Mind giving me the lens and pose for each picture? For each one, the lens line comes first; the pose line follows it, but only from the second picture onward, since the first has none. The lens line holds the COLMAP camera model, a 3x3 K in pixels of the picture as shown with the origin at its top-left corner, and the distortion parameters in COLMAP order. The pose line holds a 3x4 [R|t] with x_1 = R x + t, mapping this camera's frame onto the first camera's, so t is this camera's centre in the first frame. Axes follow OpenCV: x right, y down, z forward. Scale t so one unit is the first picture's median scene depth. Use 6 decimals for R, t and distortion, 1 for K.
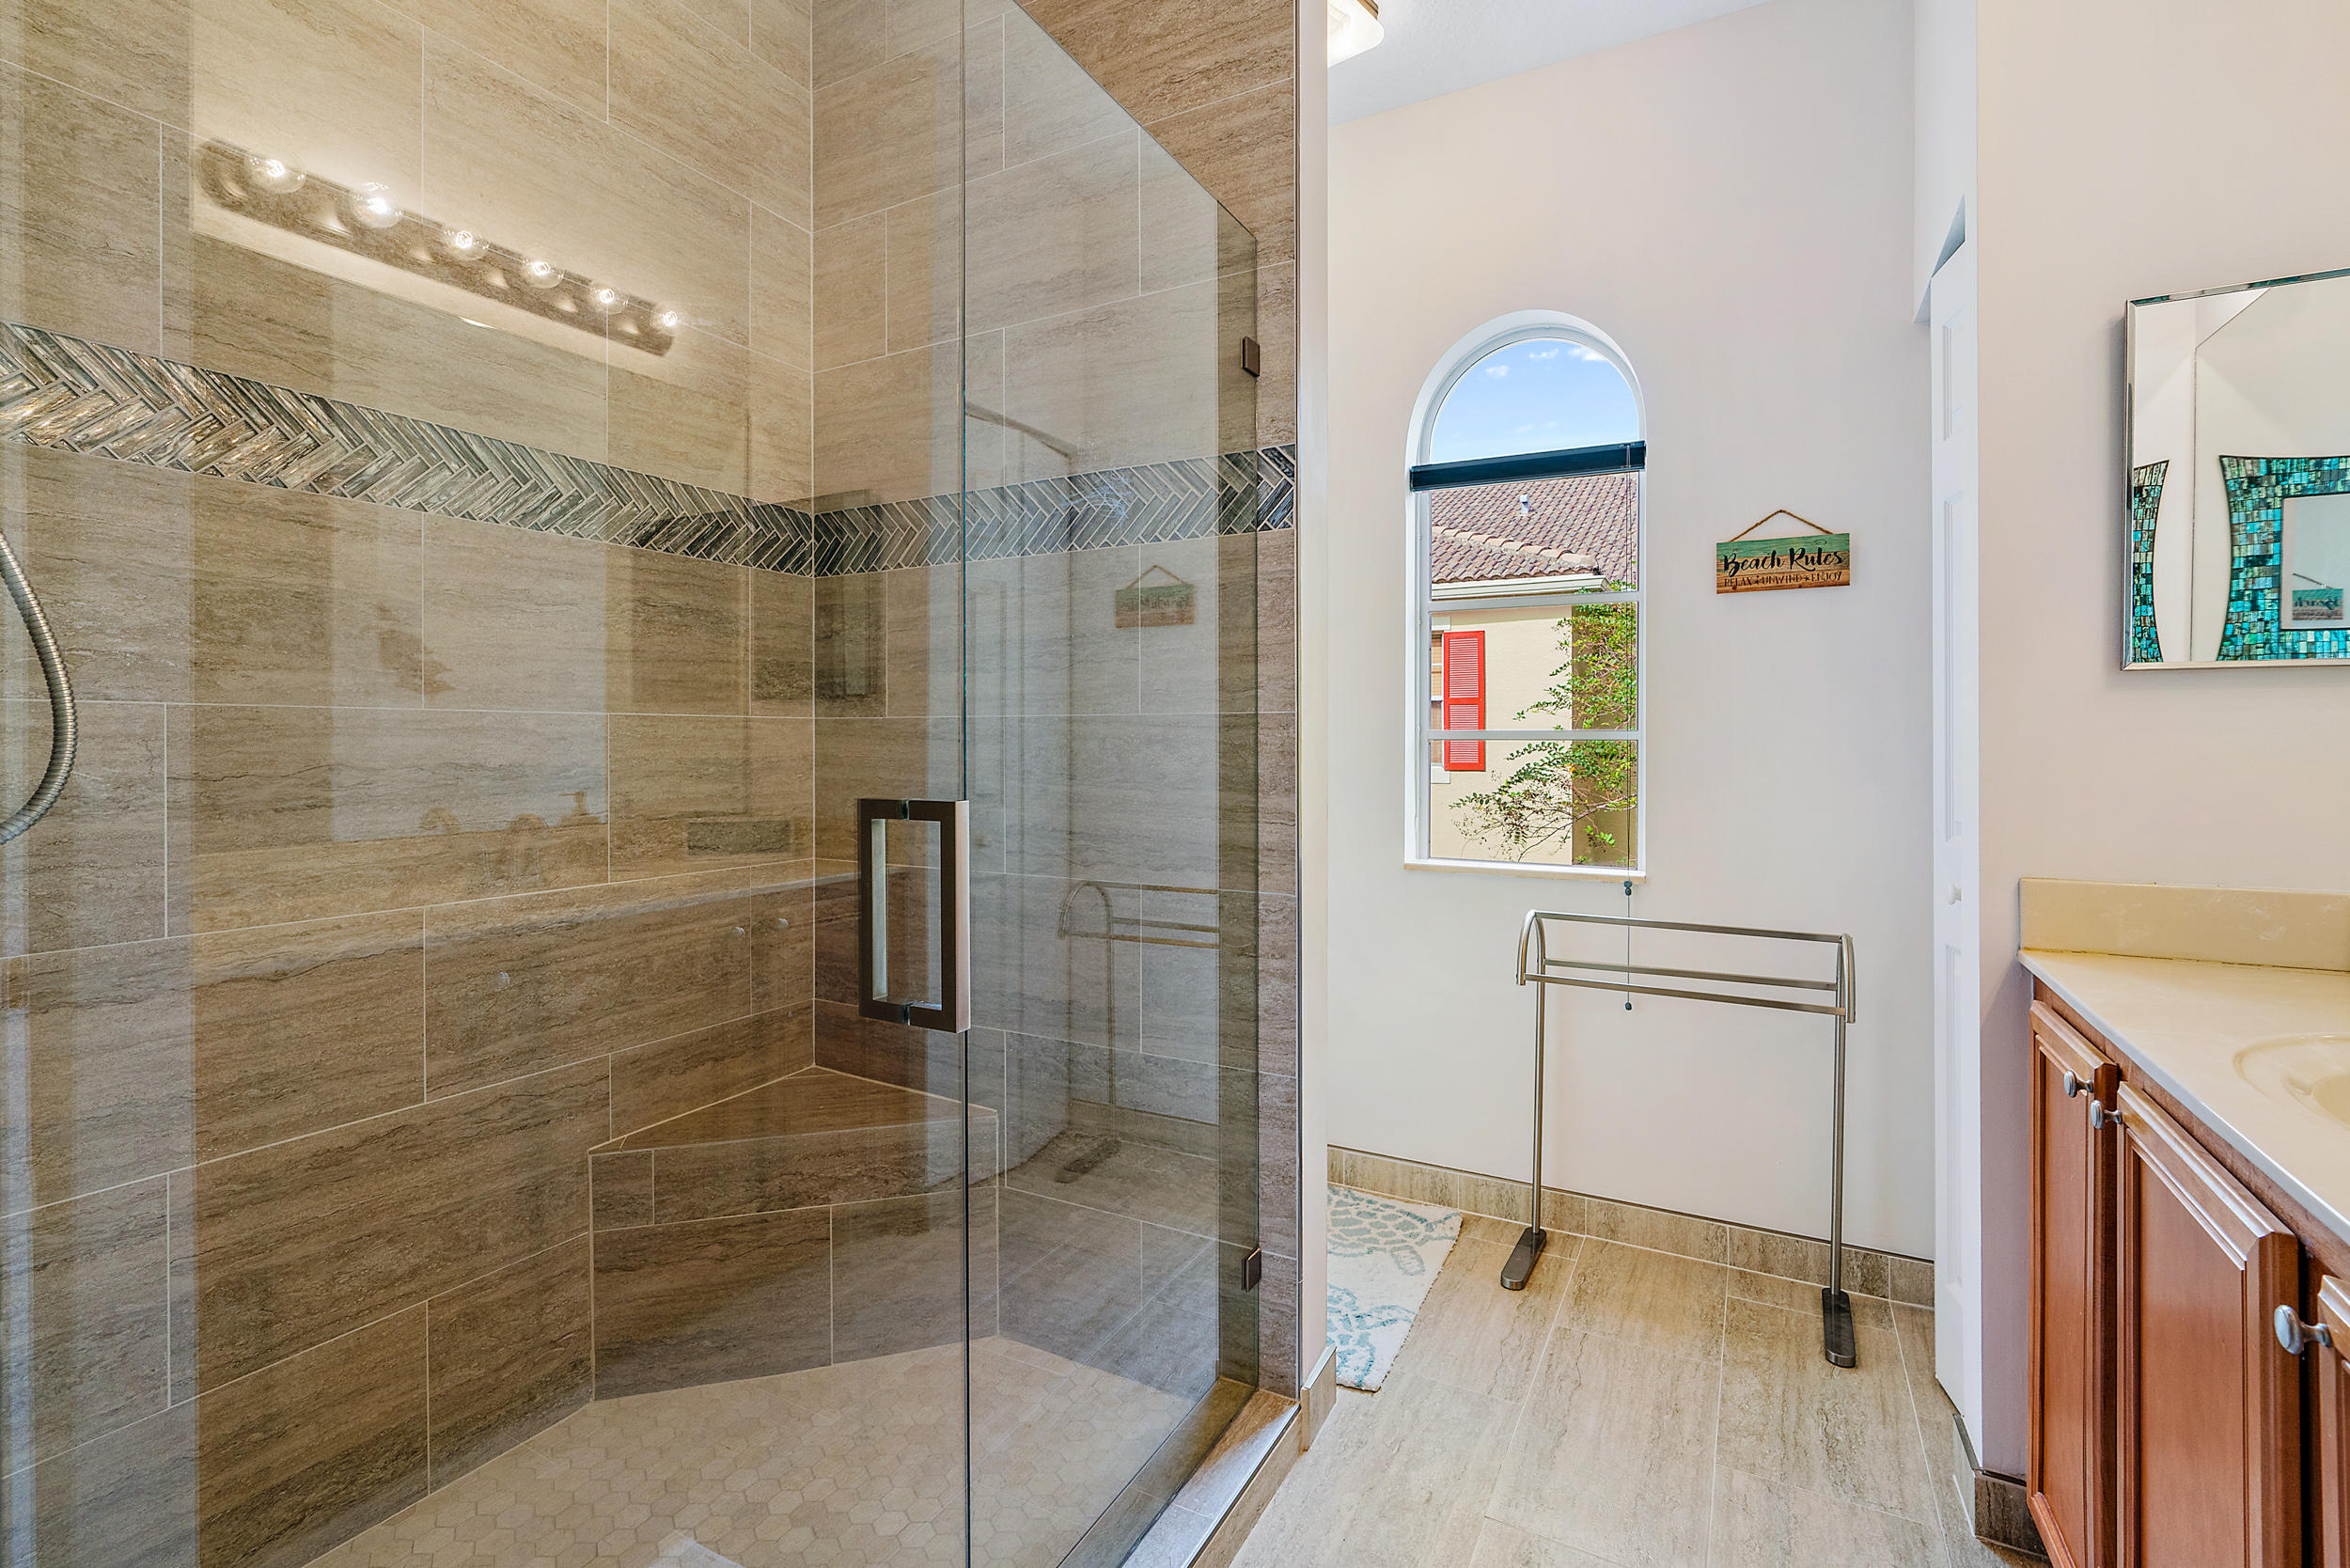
lens RADIAL K [[1086.4, 0, 1172.6], [0, 1086.4, 745.2], [0, 0, 1]] dist [0.001162, 0.000913]
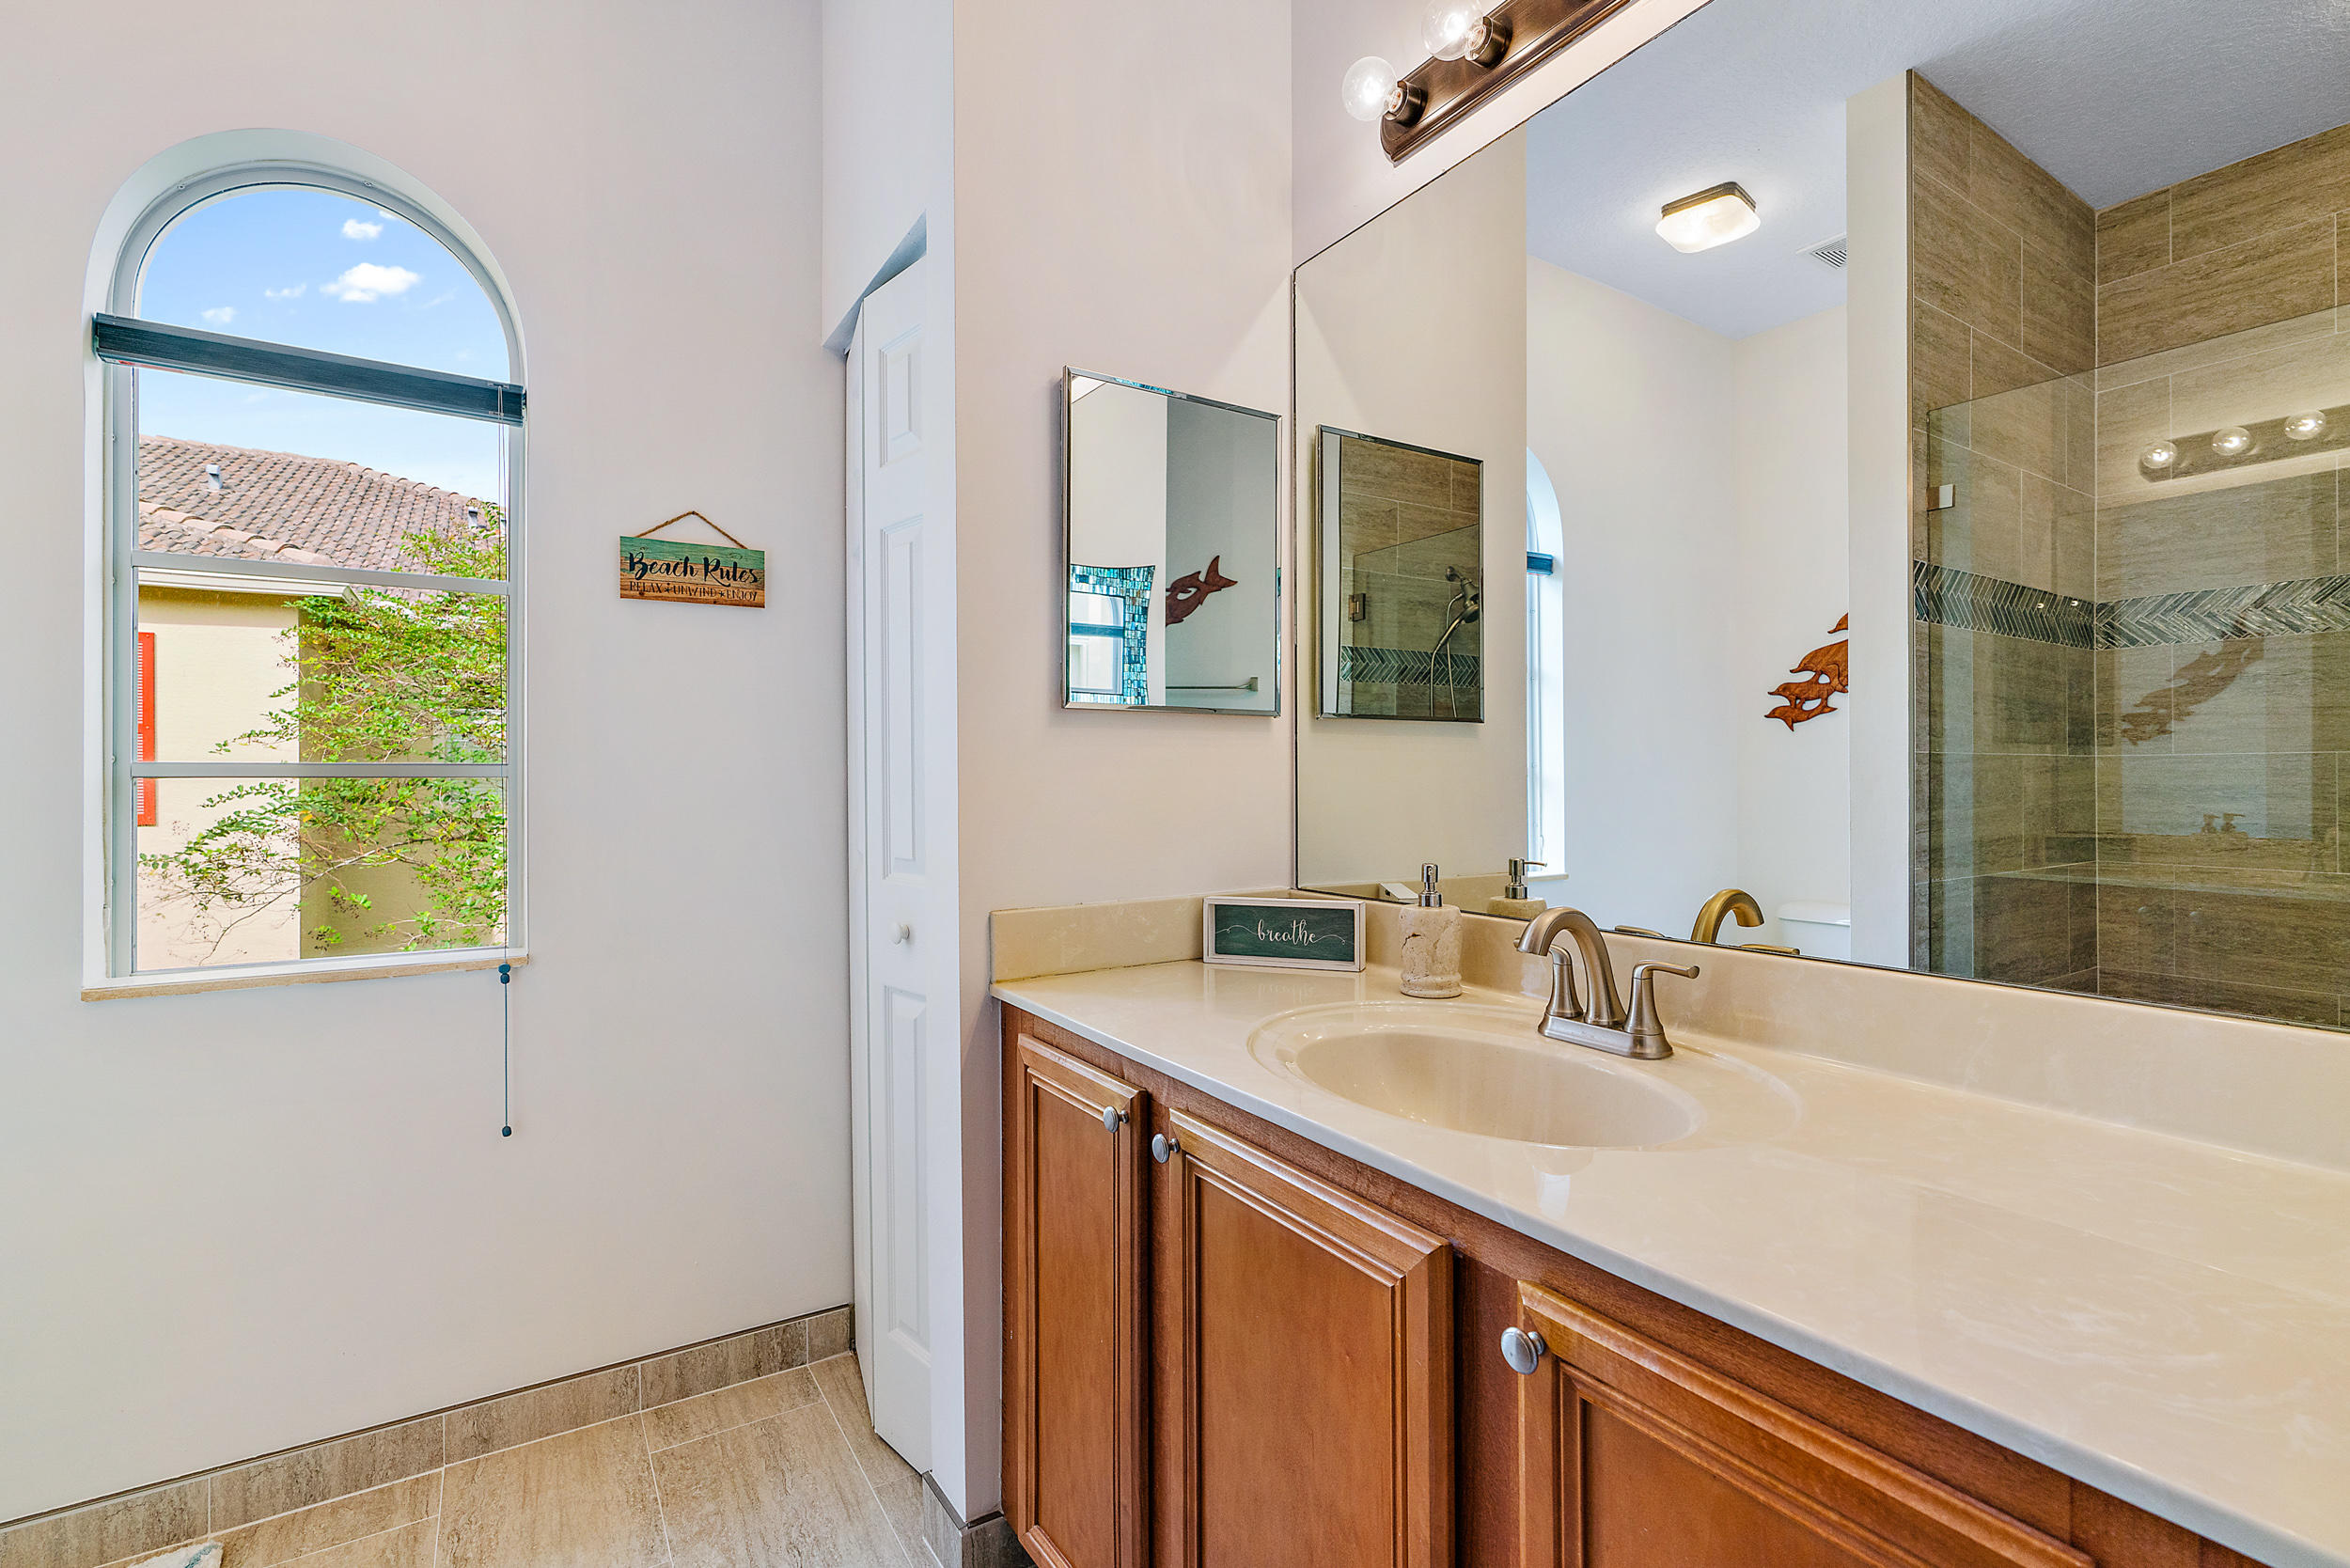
lens RADIAL K [[1051.9, 0, 1176.7], [0, 1051.9, 774.8], [0, 0, 1]] dist [-0.008733, 0.000751]
pose [[0.481950, 0.001161, 0.876198, 0.009094], [0.007700, 0.999955, -0.005561, 0.002019], [-0.876165, 0.009427, 0.481919, 0.244172]]
